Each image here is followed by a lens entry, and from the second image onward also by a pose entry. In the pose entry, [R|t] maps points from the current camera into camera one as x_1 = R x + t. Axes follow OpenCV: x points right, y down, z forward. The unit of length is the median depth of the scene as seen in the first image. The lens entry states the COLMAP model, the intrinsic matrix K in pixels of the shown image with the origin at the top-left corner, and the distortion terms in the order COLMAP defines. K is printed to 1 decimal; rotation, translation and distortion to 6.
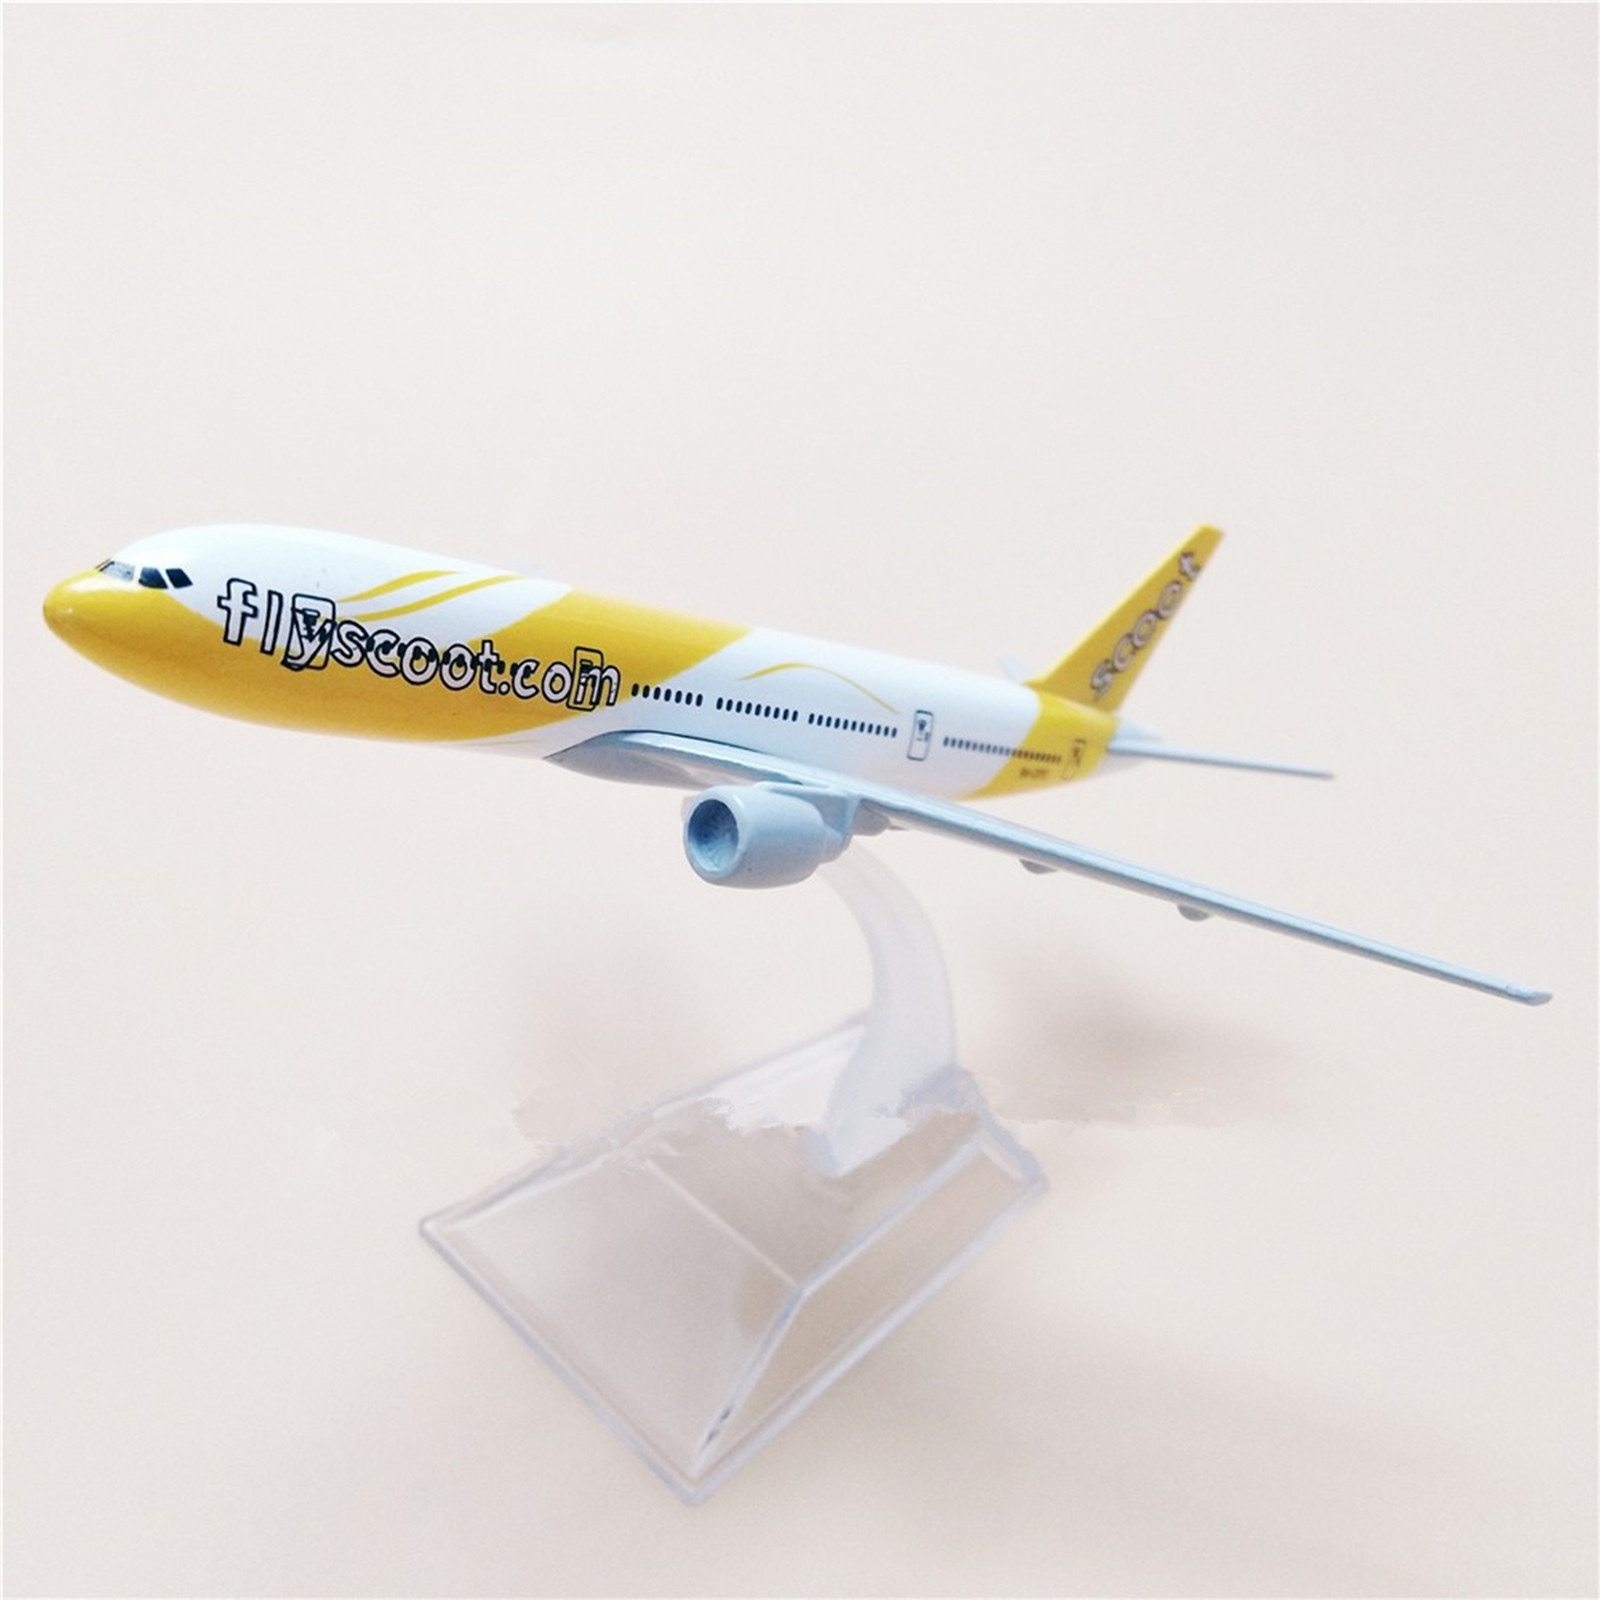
lens RADIAL K [[1704.3, 0, 800.0], [0, 1704.3, 800.0], [0, 0, 1]] dist [0.007323, -0.122279]
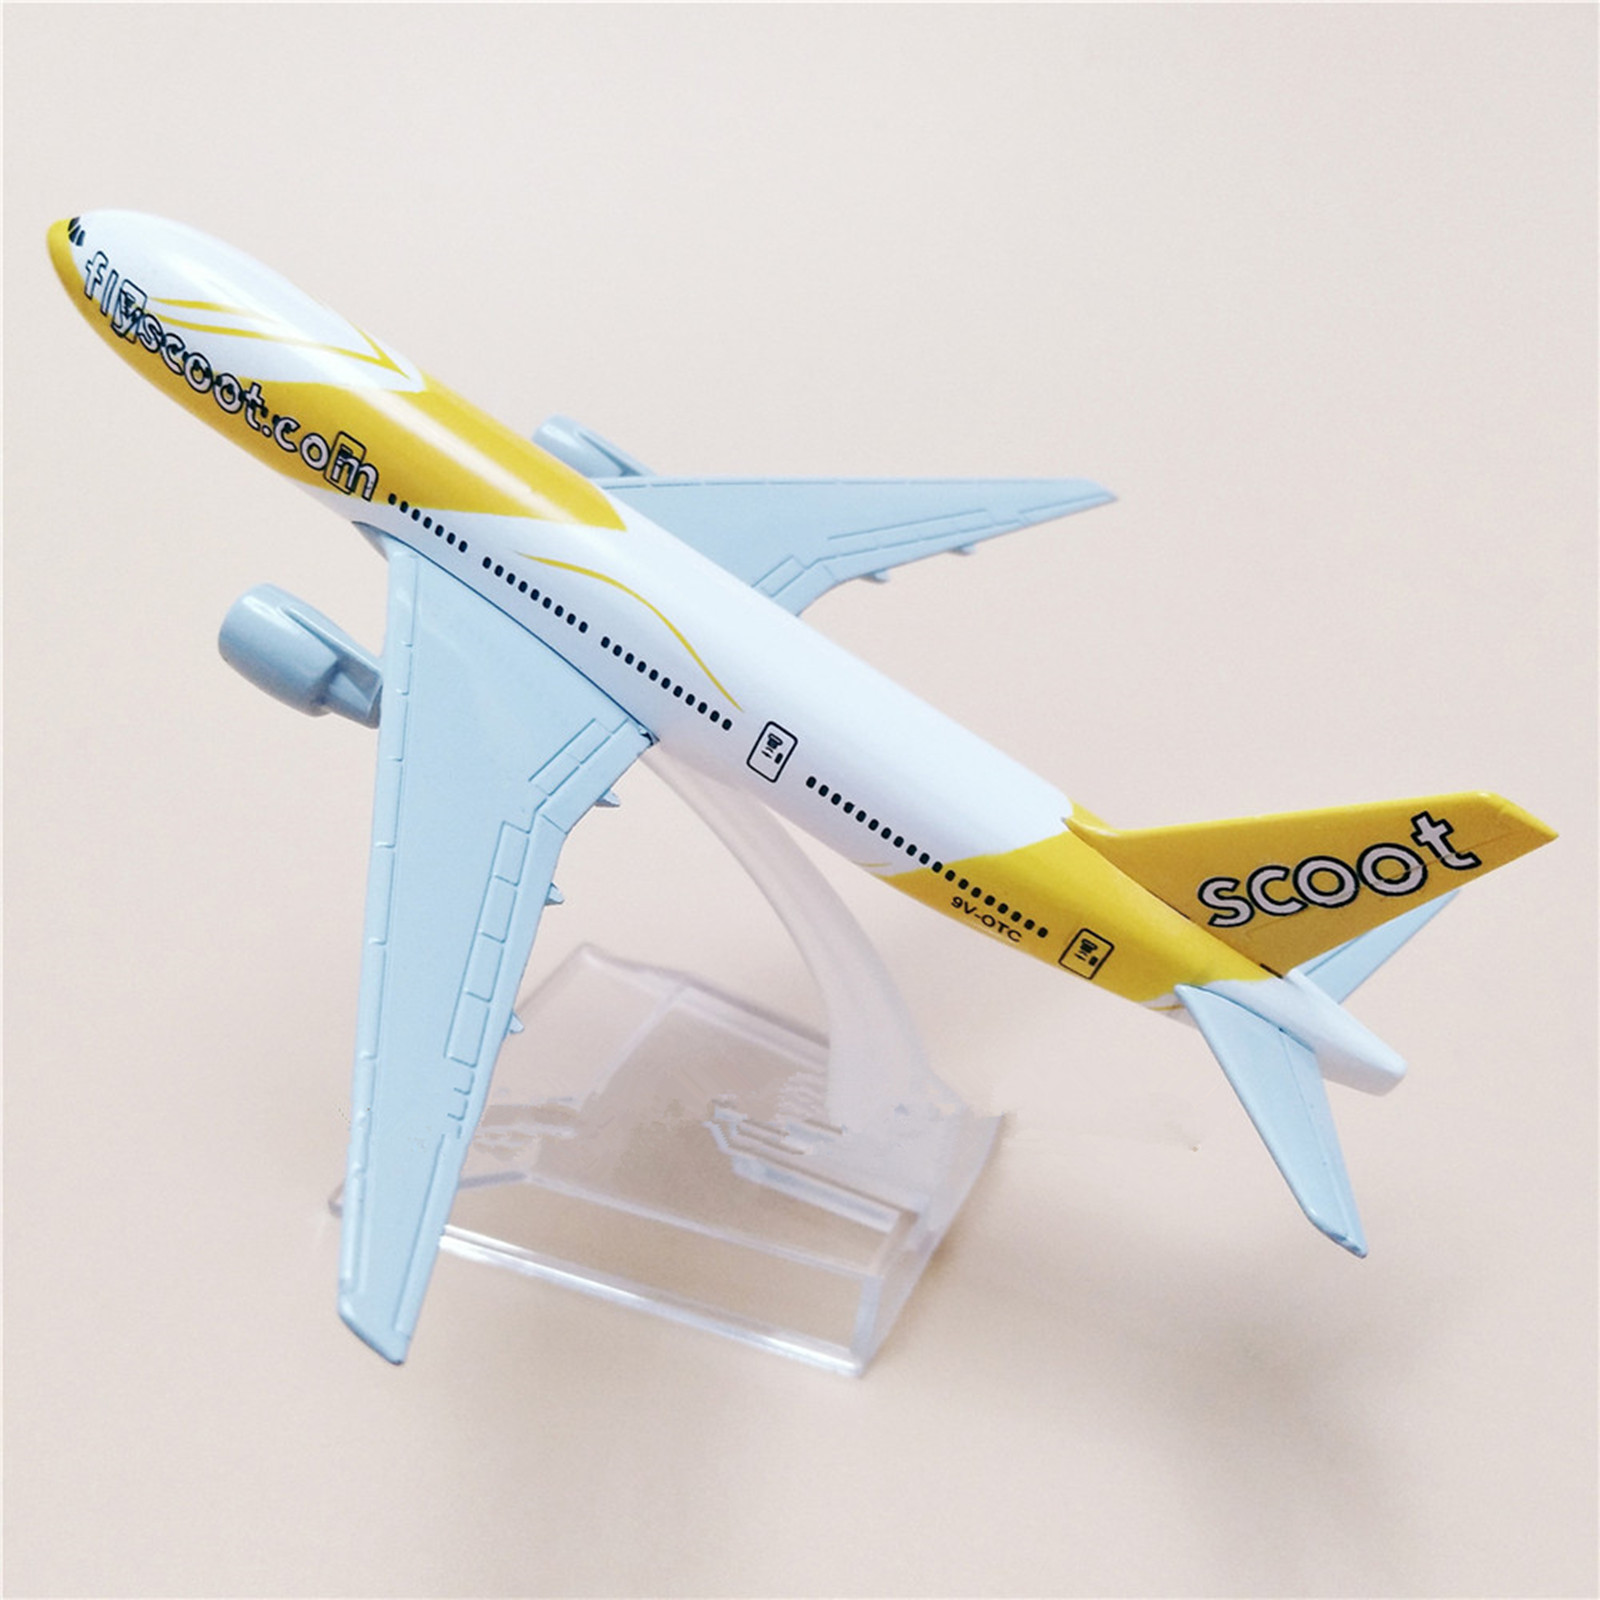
lens RADIAL K [[1704.3, 0, 800.0], [0, 1704.3, 800.0], [0, 0, 1]] dist [0.007323, -0.122279]
pose [[0.336595, 0.518176, -0.786256, 0.999295], [-0.427979, 0.827937, 0.362429, -0.439138], [0.838772, 0.214509, 0.500447, 0.801944]]
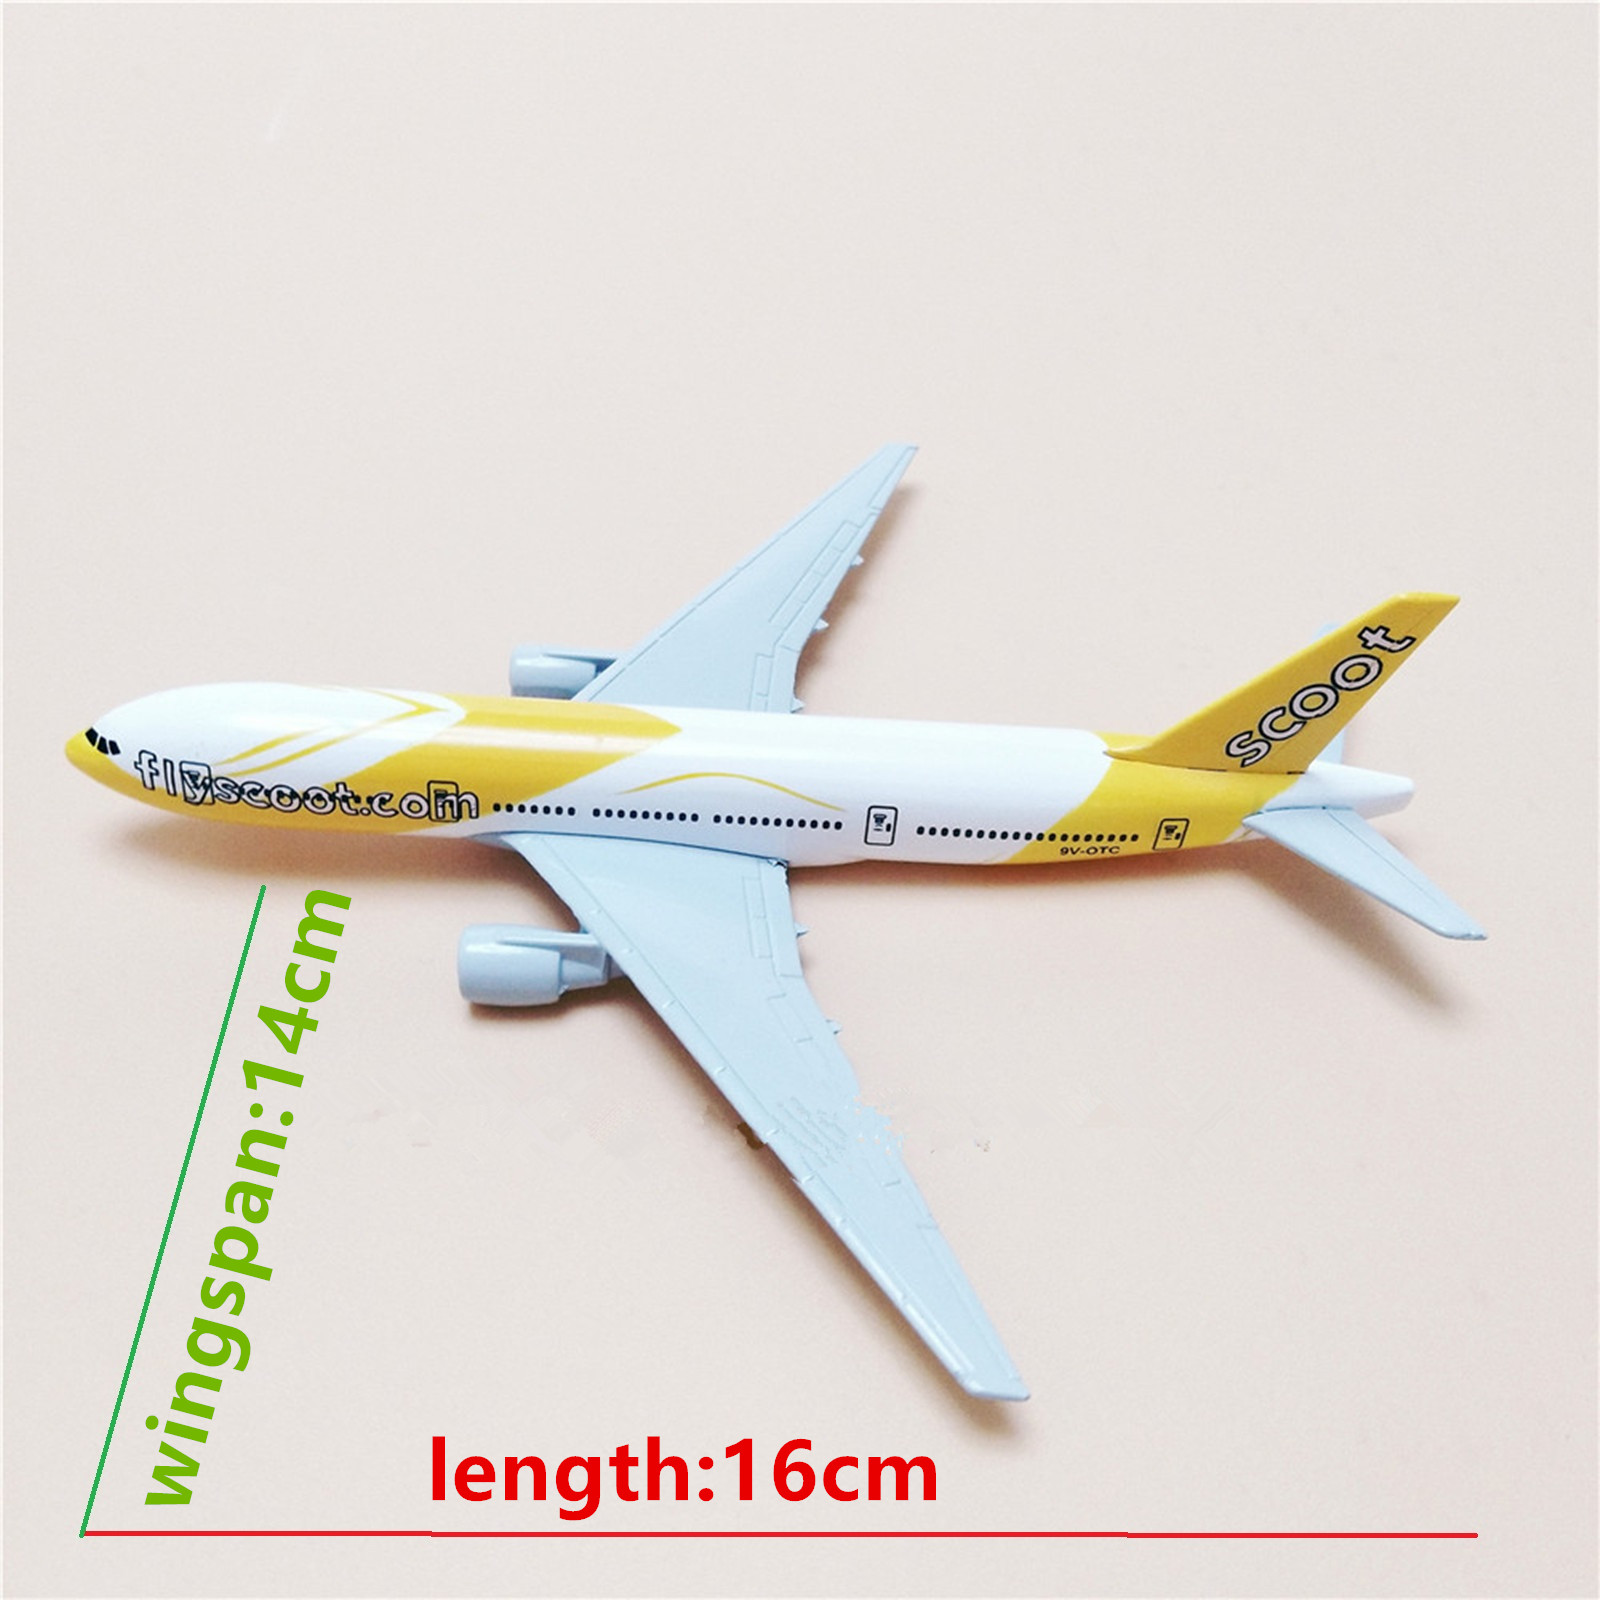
lens RADIAL K [[1704.3, 0, 800.0], [0, 1704.3, 800.0], [0, 0, 1]] dist [0.007323, -0.122279]
pose [[0.679565, 0.316772, -0.661700, 0.965156], [-0.007959, 0.905102, 0.425121, -0.662042], [0.733573, -0.283630, 0.617596, 0.437589]]
